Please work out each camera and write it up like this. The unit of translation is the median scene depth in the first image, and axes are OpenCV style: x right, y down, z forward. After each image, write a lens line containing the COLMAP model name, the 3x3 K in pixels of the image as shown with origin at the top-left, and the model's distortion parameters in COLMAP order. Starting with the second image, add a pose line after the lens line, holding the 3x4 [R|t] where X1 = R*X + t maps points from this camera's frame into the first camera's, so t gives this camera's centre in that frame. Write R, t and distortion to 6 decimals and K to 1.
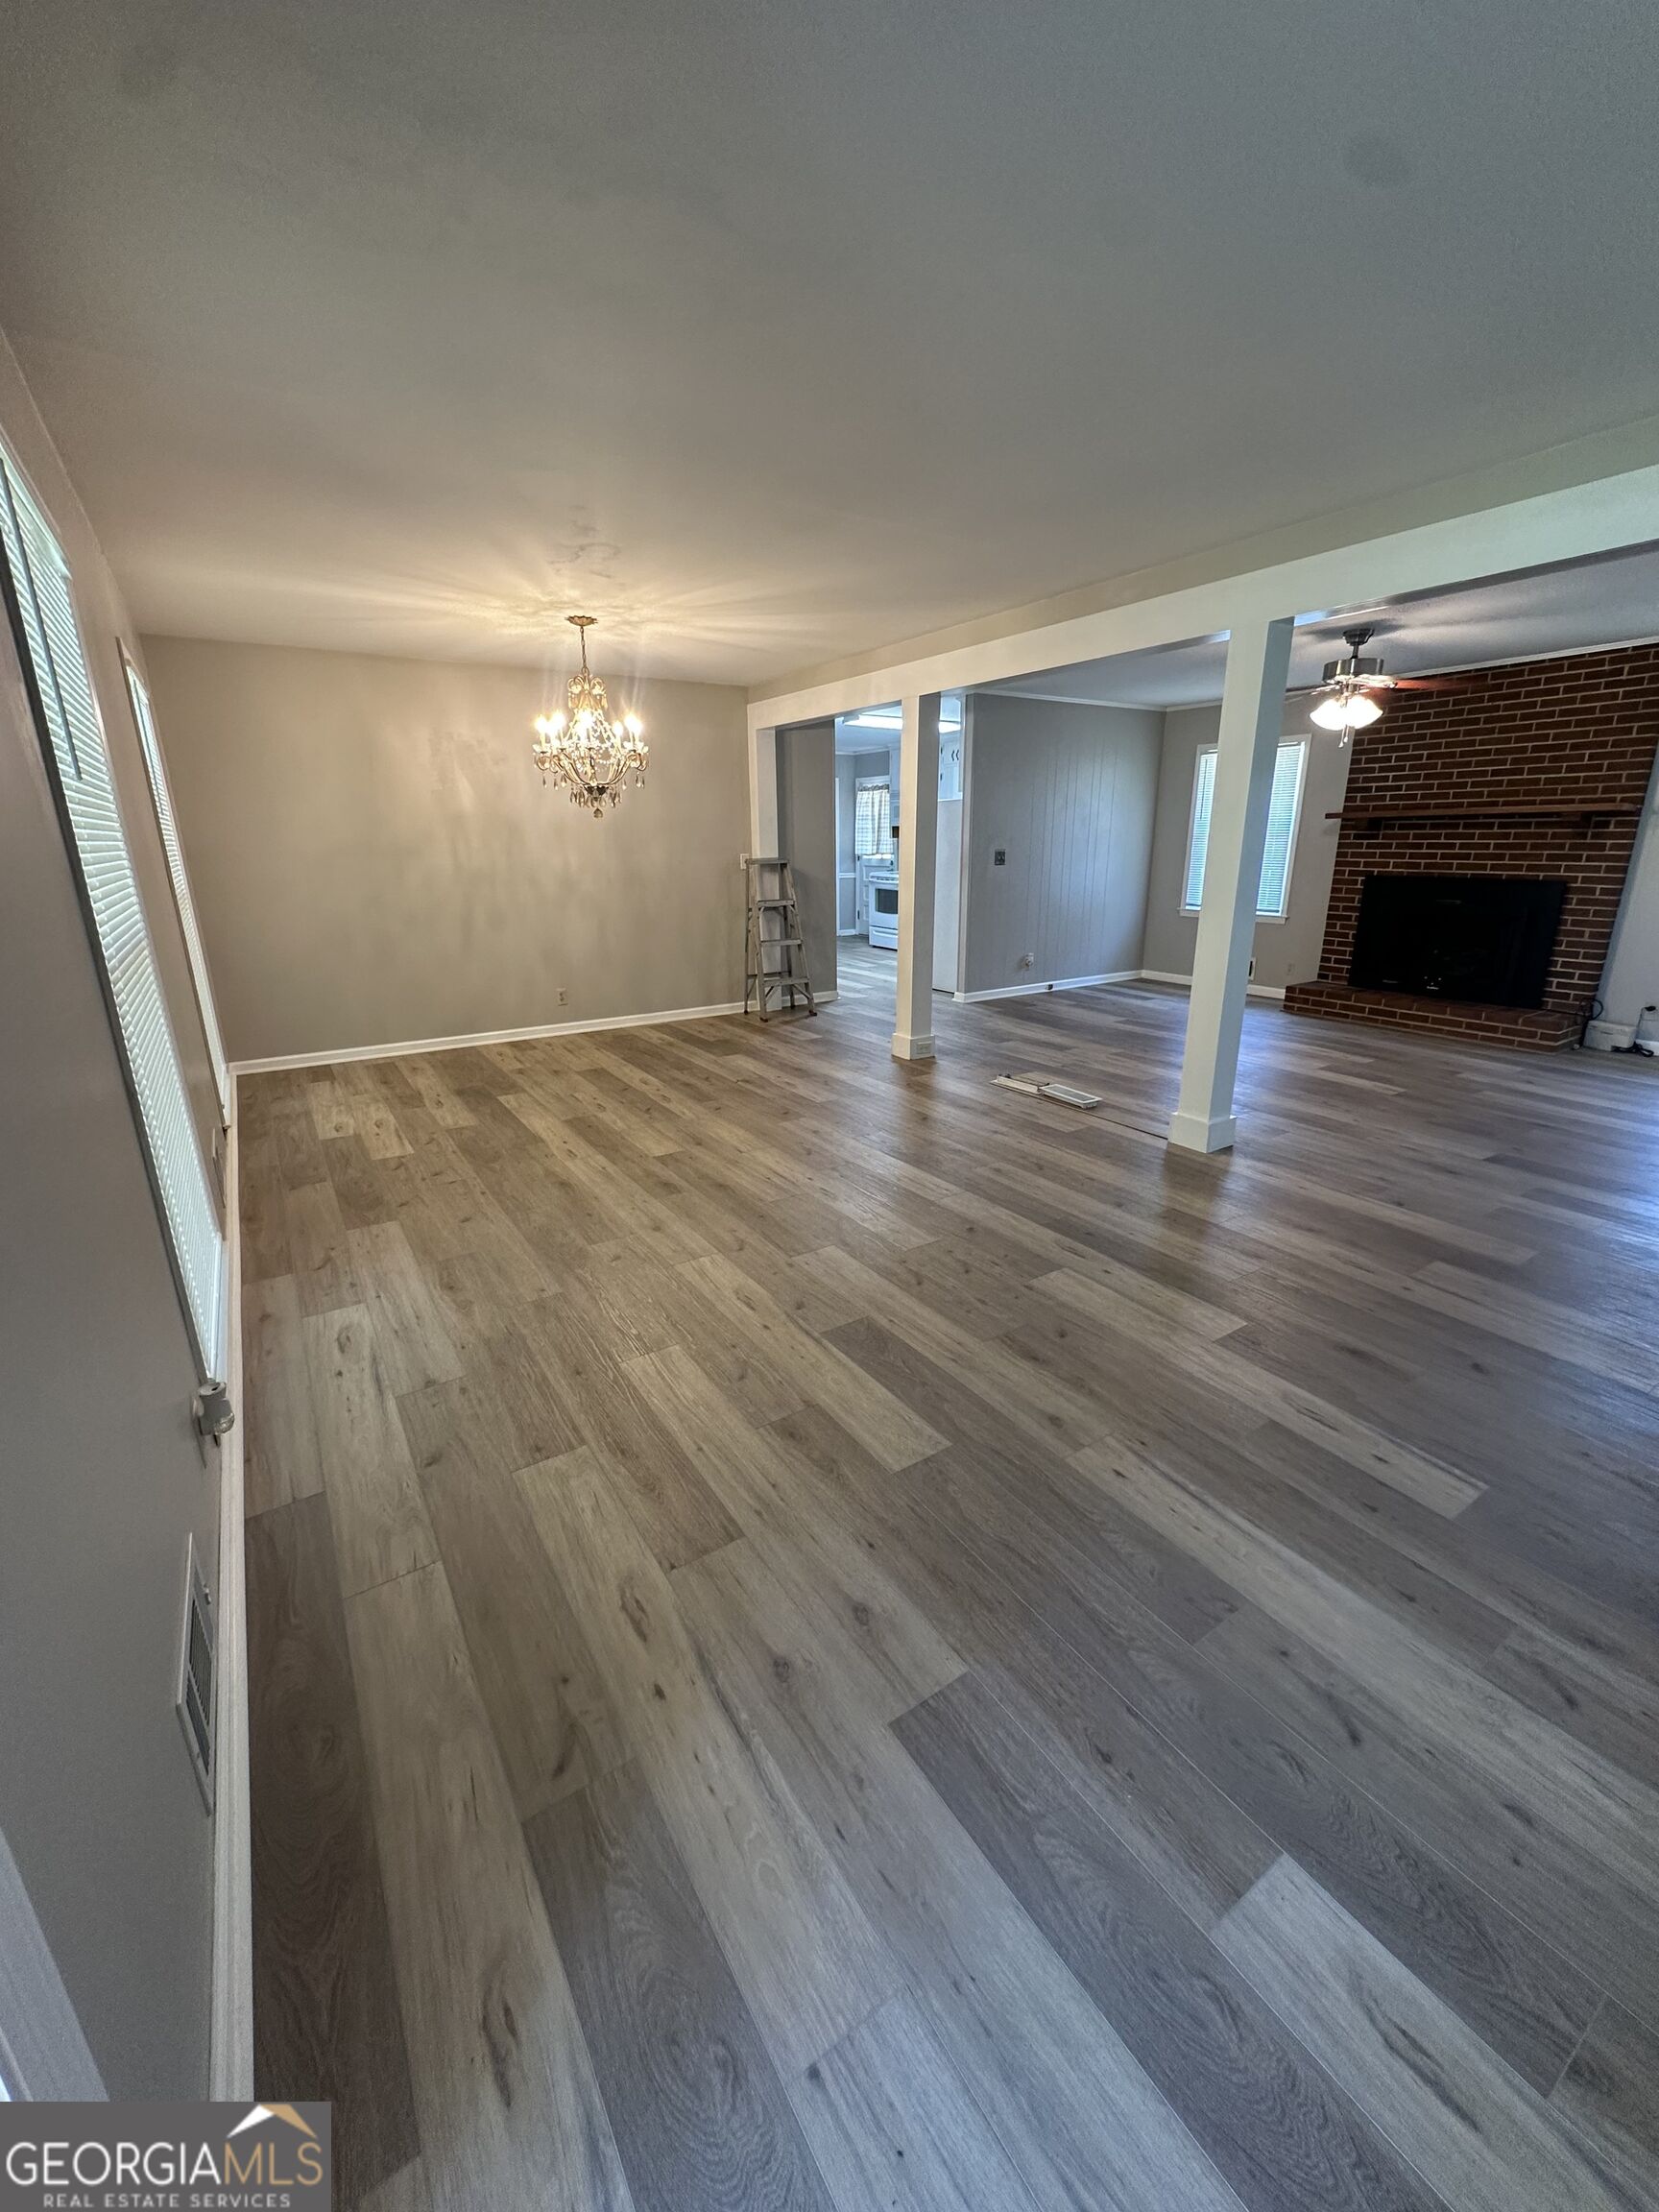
lens RADIAL K [[885.7, 0, 825.7], [0, 885.7, 1109.4], [0, 0, 1]] dist [-0.003729, 0.000705]
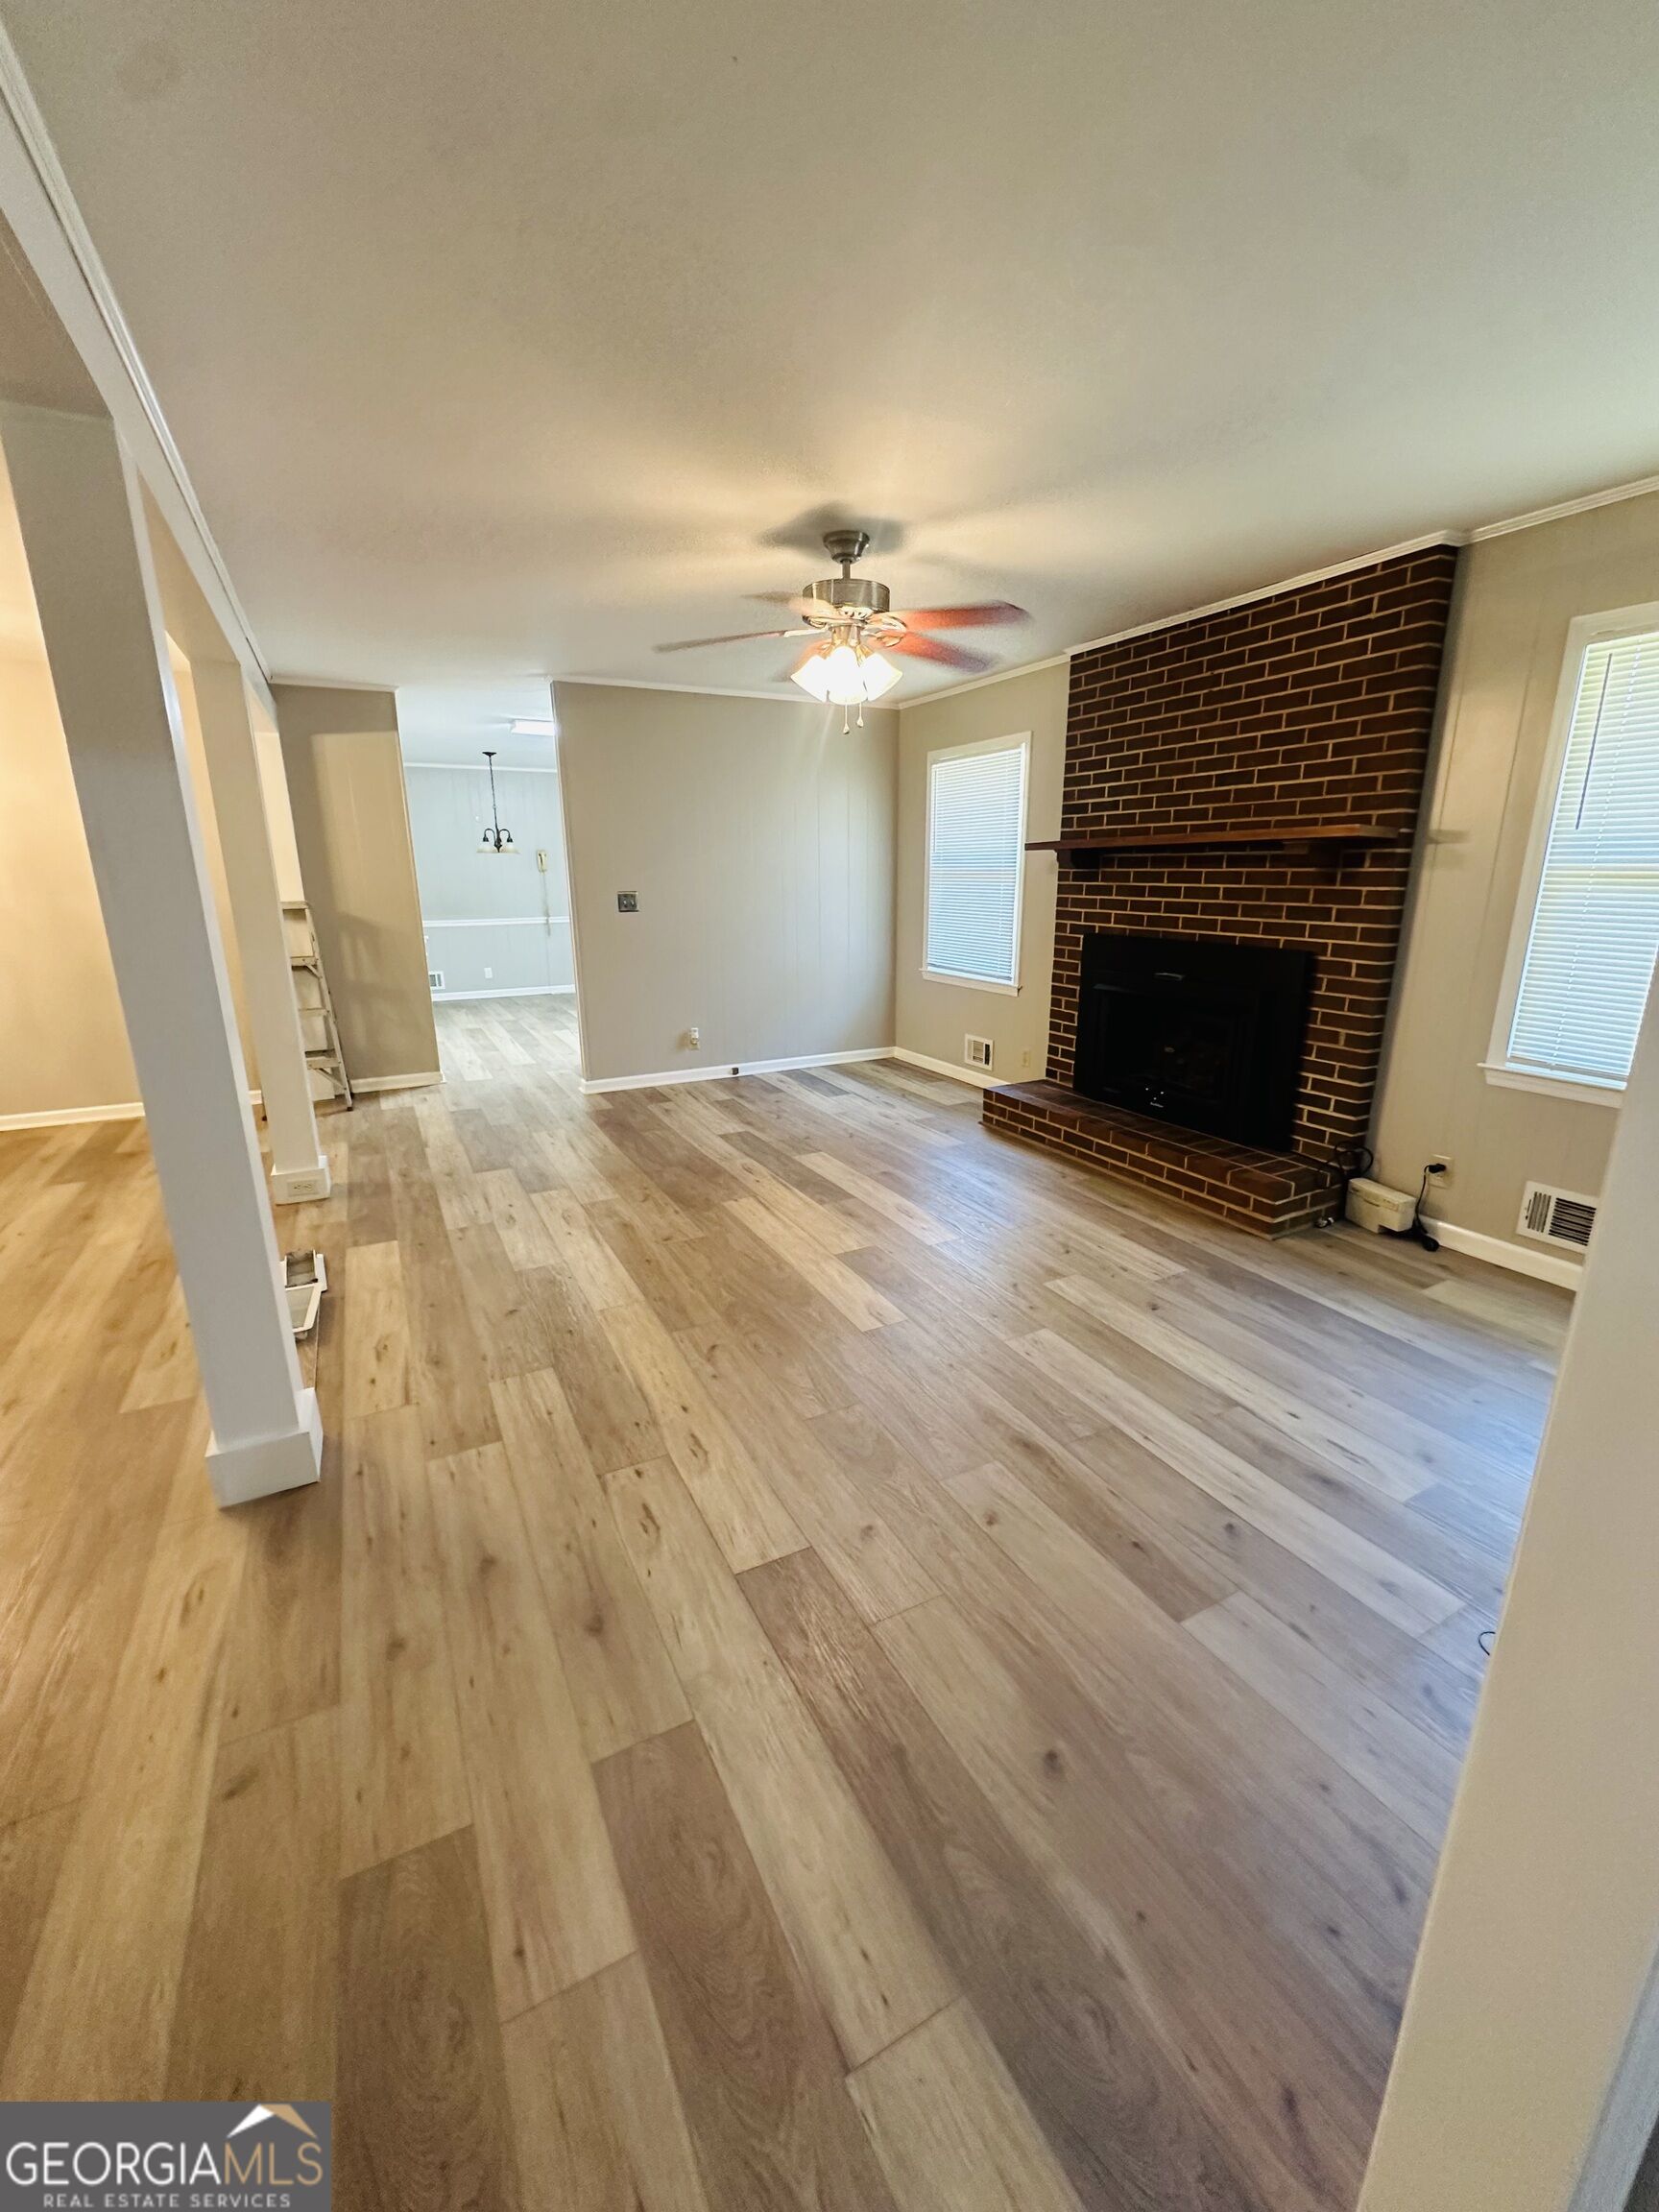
lens RADIAL K [[885.7, 0, 825.7], [0, 885.7, 1109.4], [0, 0, 1]] dist [-0.003729, 0.000705]
pose [[0.995740, 0.029014, -0.087526, 0.563939], [-0.031900, 0.998986, -0.031765, -0.119160], [0.086515, 0.034422, 0.995656, 0.364399]]
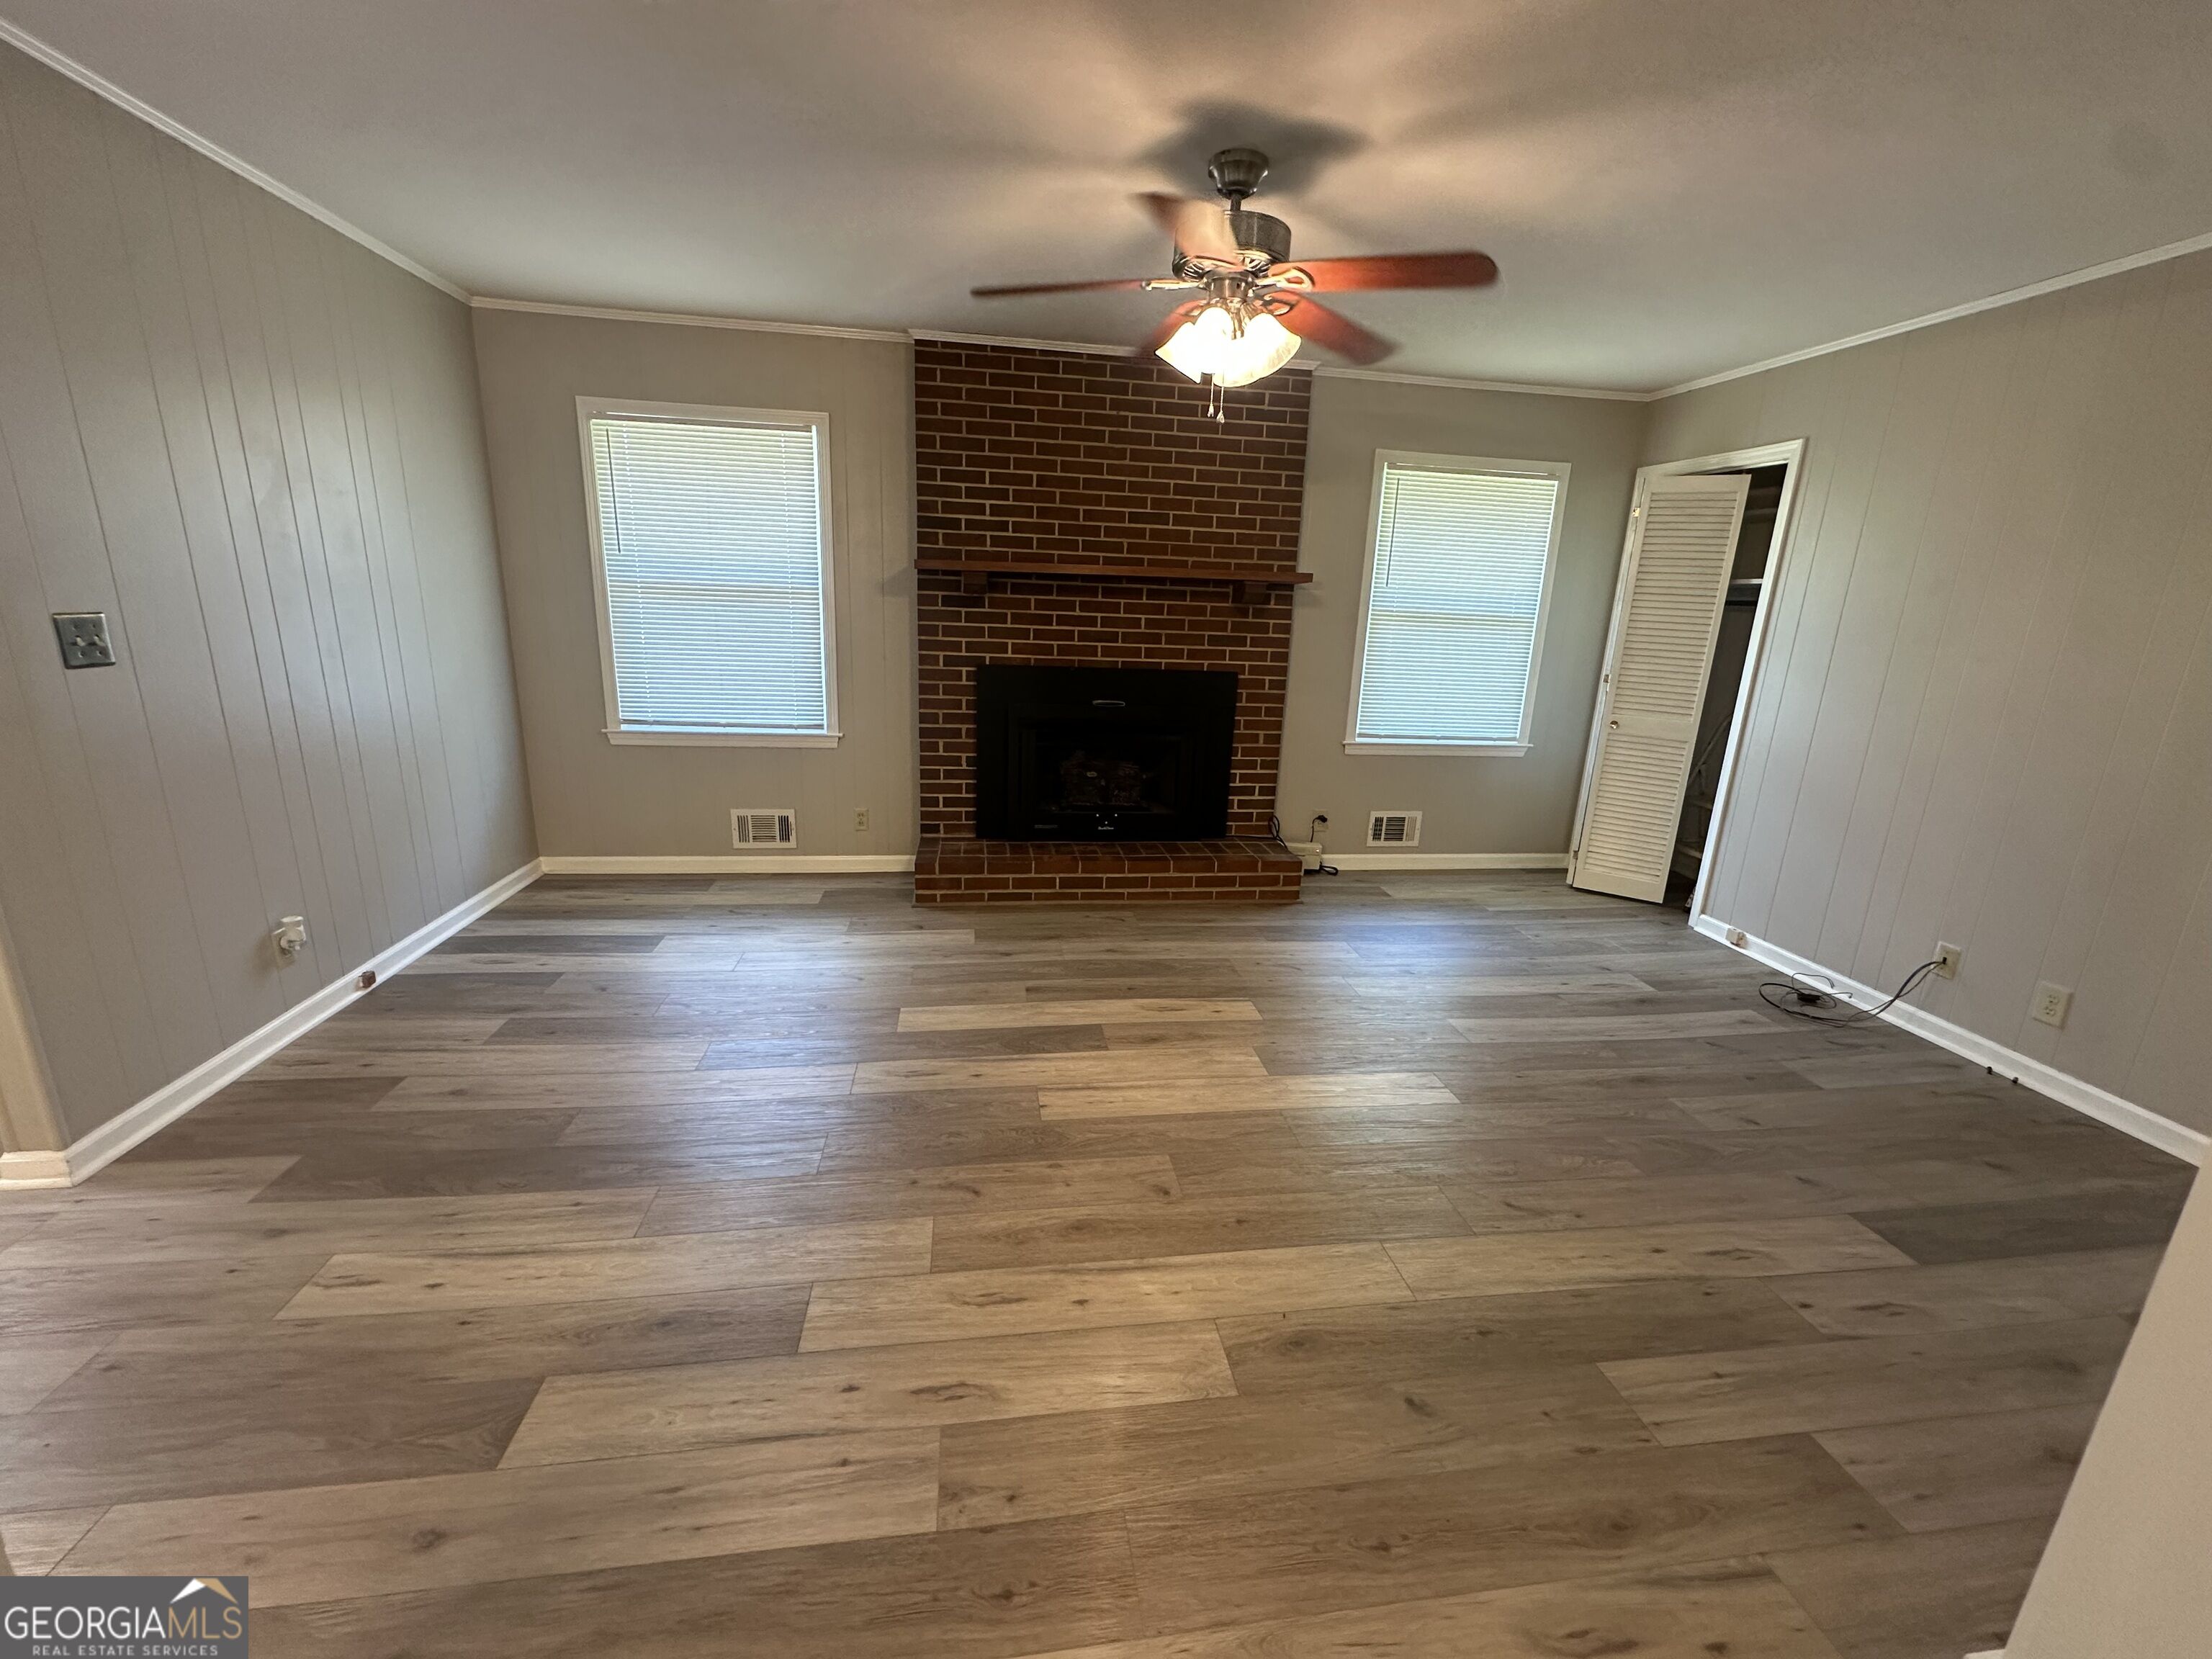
lens RADIAL K [[885.7, 0, 1106.0], [0, 885.7, 829.5], [0, 0, 1]] dist [-0.003729, 0.000705]
pose [[0.414106, -0.203457, 0.887199, 0.095903], [0.226840, 0.967013, 0.115881, -0.243314], [-0.881510, 0.153265, 0.446598, 0.788393]]
